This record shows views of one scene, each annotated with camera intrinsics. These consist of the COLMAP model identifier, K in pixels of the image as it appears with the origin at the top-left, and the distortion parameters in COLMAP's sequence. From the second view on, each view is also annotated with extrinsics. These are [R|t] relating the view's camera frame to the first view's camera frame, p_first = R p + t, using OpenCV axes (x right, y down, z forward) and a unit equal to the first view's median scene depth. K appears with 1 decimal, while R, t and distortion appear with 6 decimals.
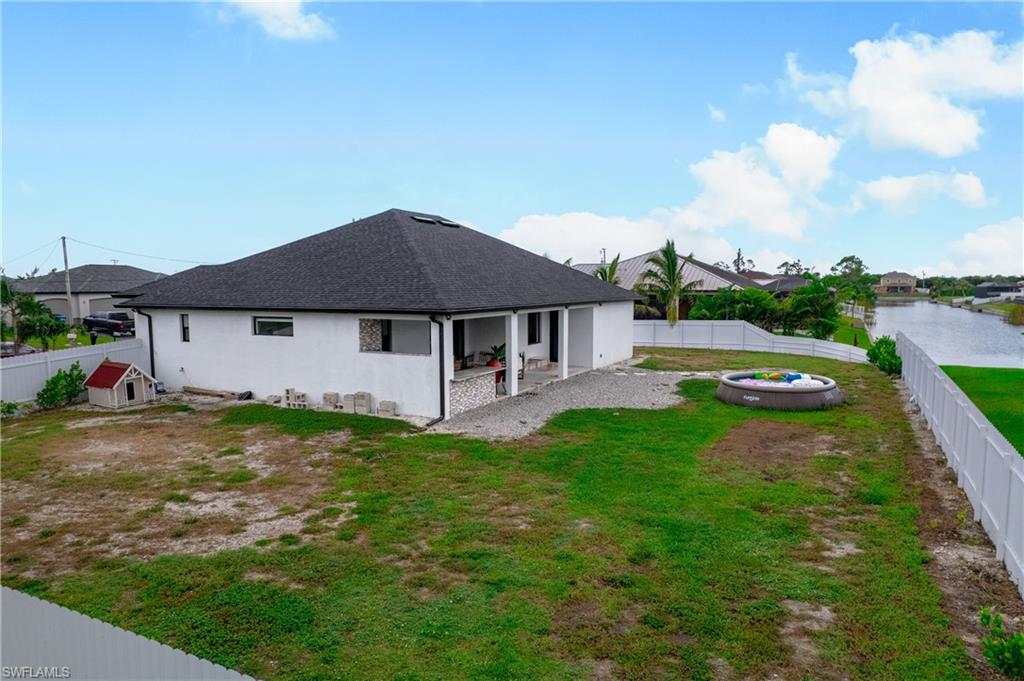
lens RADIAL K [[652.8, 0, 510.4], [0, 652.8, 342.3], [0, 0, 1]] dist [-0.035608, 0.019671]
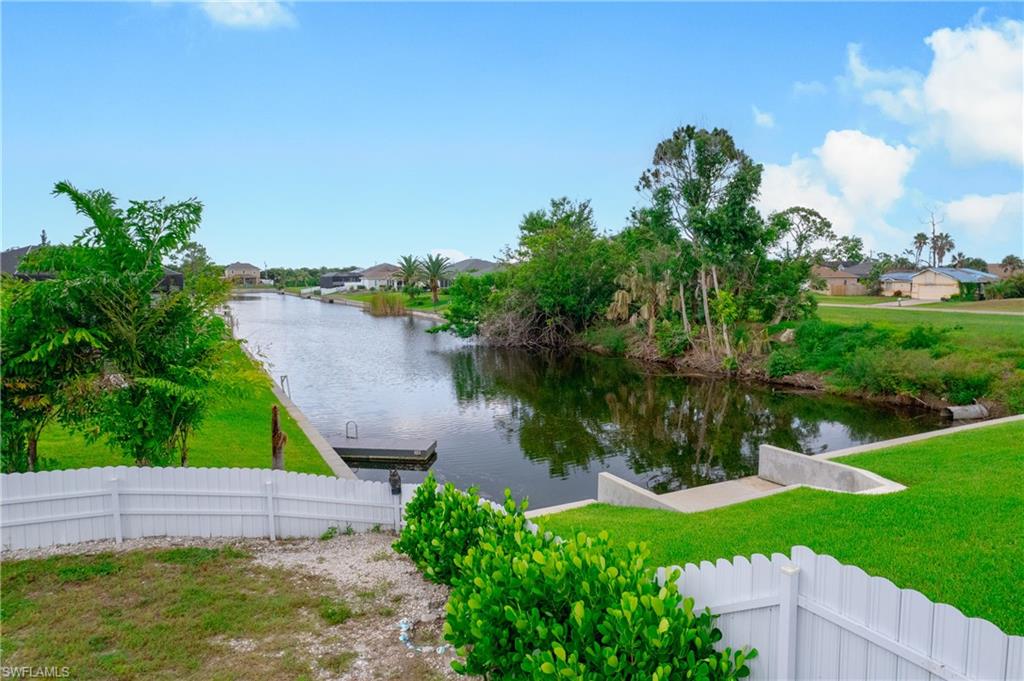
lens RADIAL K [[652.8, 0, 512.5], [0, 652.8, 340.0], [0, 0, 1]] dist [-0.035608, 0.019671]
pose [[0.589182, -0.077157, 0.804308, 0.082367], [0.071734, 0.996495, 0.043046, -0.011141], [-0.804810, 0.032334, 0.592652, 0.167350]]
